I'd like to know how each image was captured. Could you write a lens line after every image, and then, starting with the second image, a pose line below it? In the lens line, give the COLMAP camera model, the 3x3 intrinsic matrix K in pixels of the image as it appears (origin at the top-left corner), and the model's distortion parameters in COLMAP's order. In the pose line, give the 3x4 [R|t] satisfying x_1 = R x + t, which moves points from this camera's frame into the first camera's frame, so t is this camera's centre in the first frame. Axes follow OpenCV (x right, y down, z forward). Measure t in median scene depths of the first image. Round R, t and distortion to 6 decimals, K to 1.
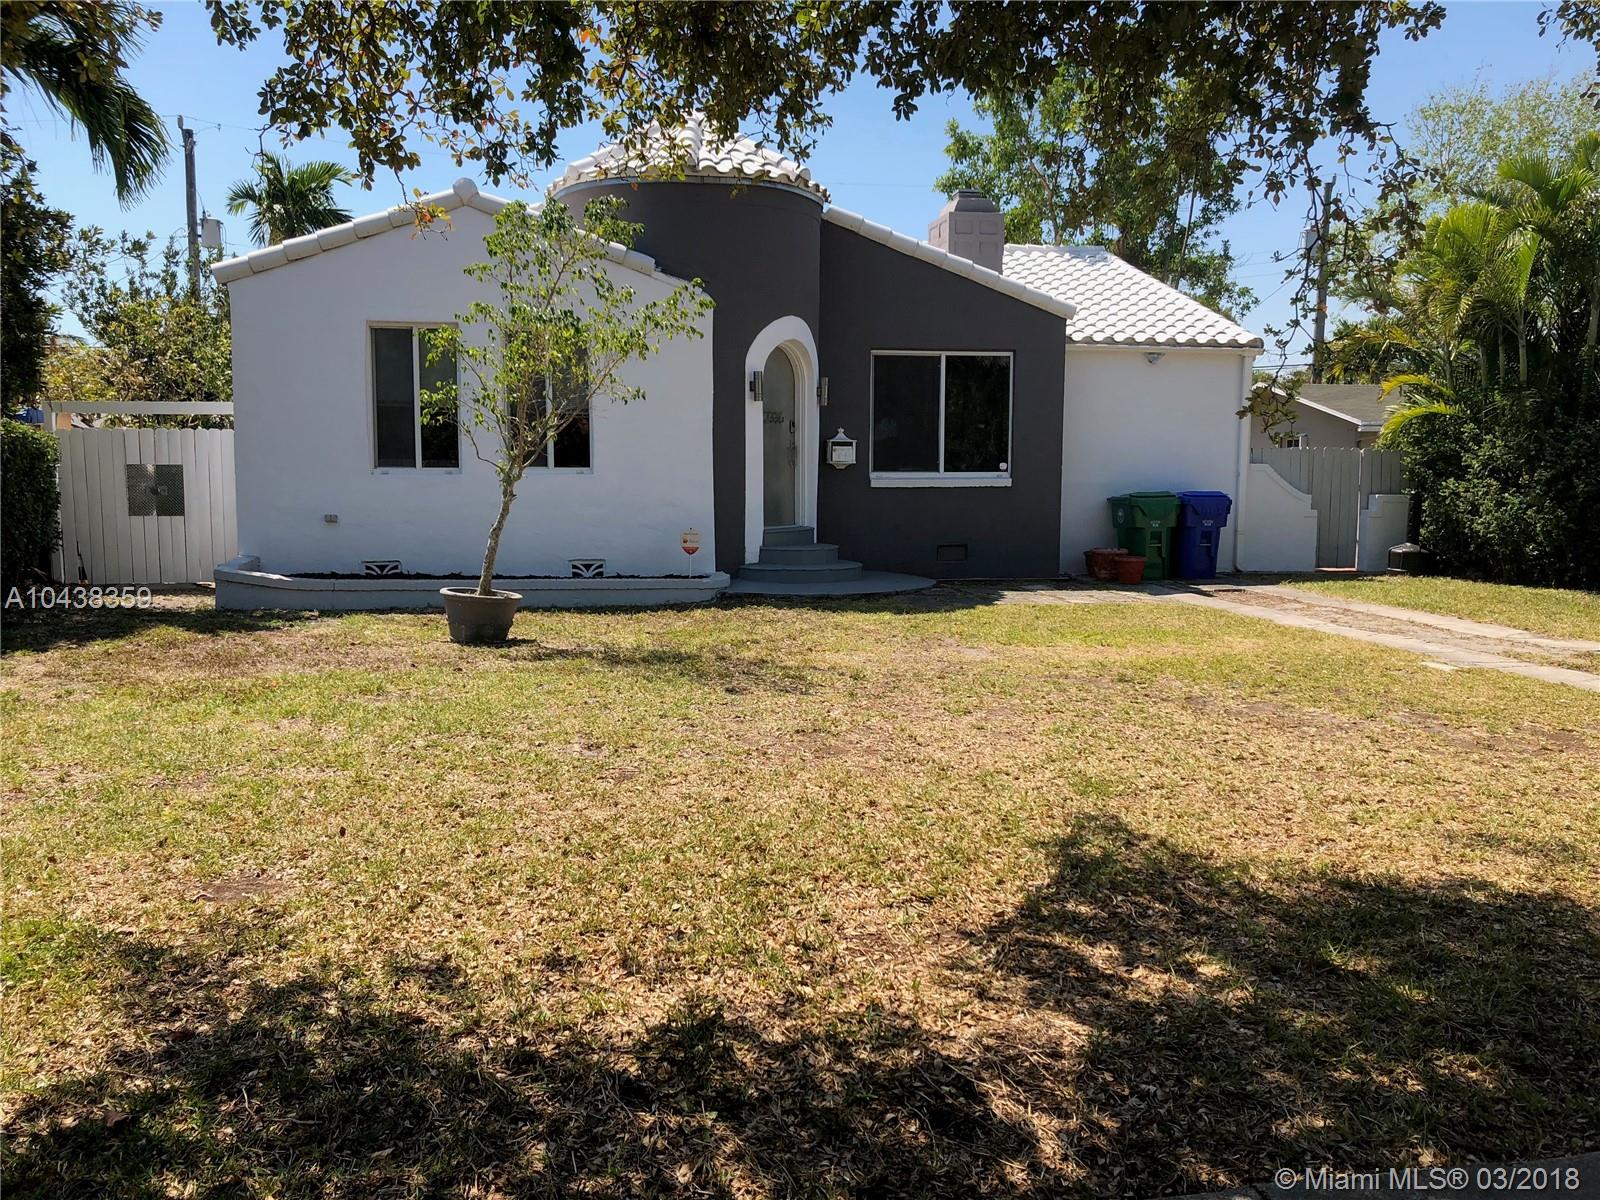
lens RADIAL K [[1303.8, 0, 799.3], [0, 1303.8, 597.0], [0, 0, 1]] dist [-0.012634, -0.008352]
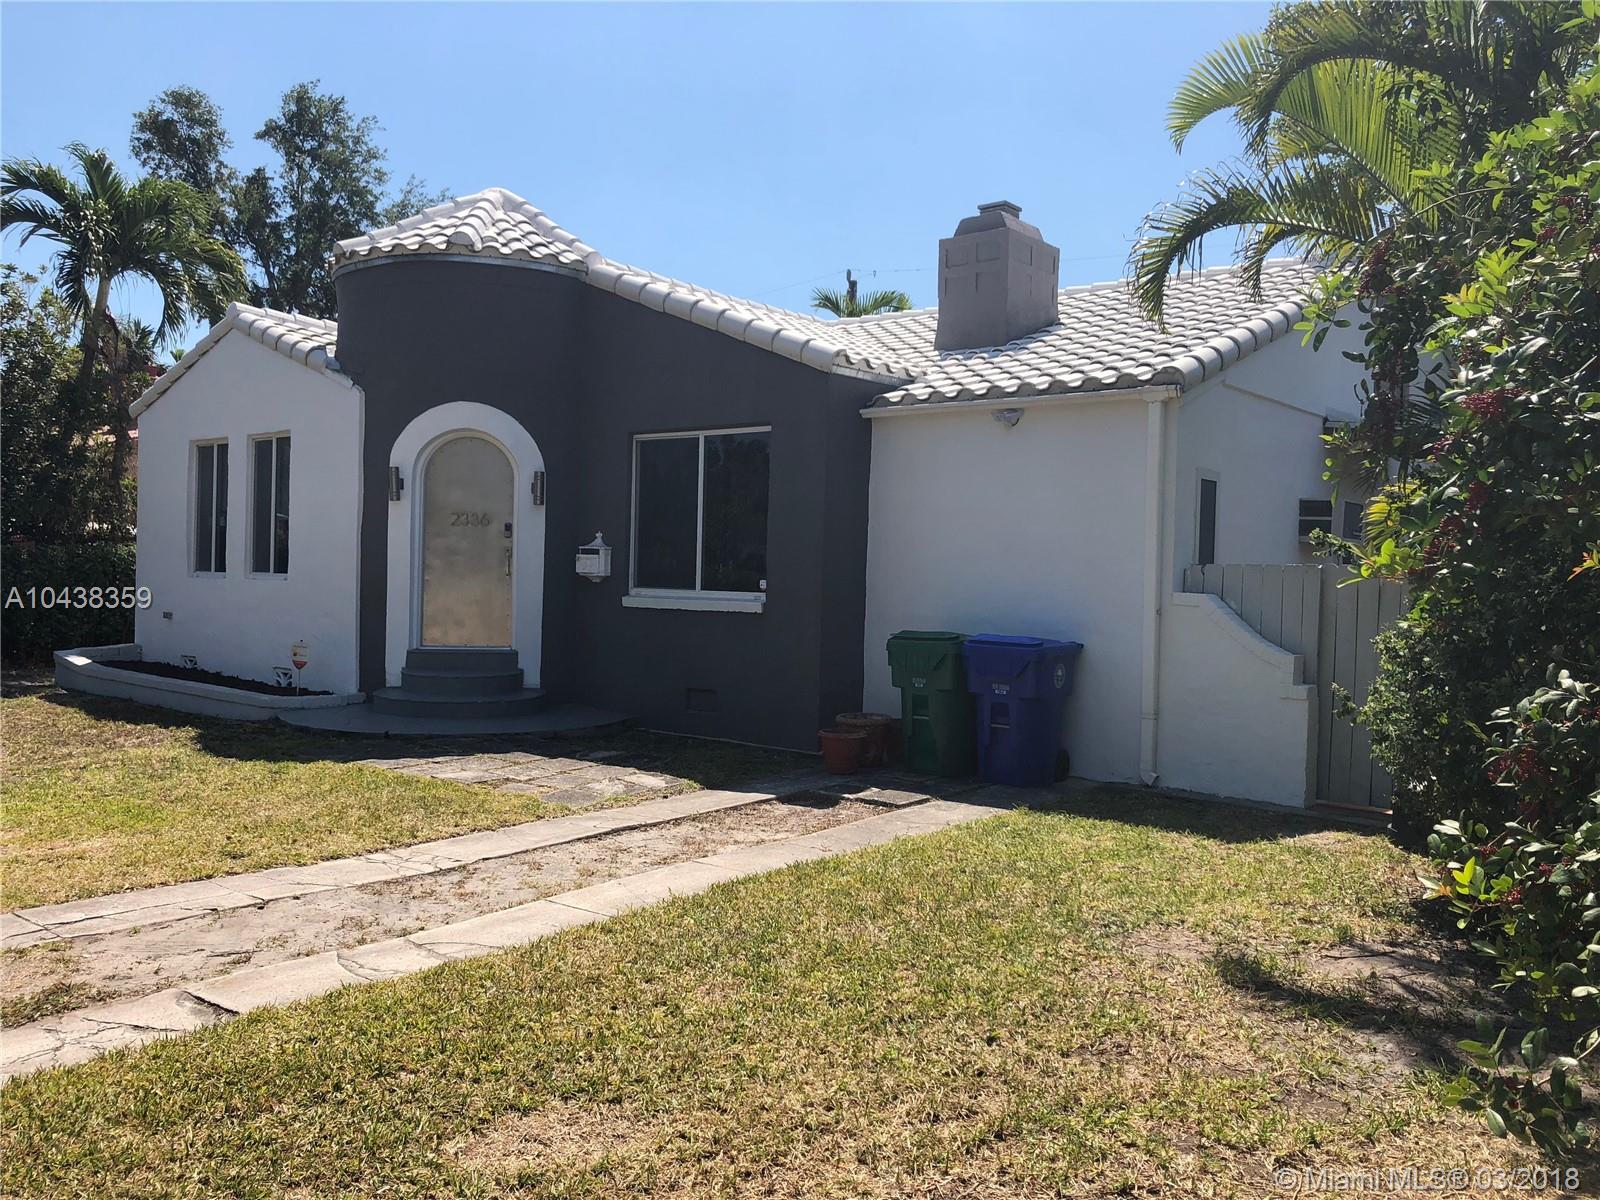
lens RADIAL K [[1303.8, 0, 802.8], [0, 1303.8, 594.5], [0, 0, 1]] dist [-0.012634, -0.008352]
pose [[0.585152, 0.023321, -0.810588, 0.758921], [-0.120365, 0.991012, -0.058378, -0.057578], [0.801941, 0.131726, 0.582700, 0.618276]]
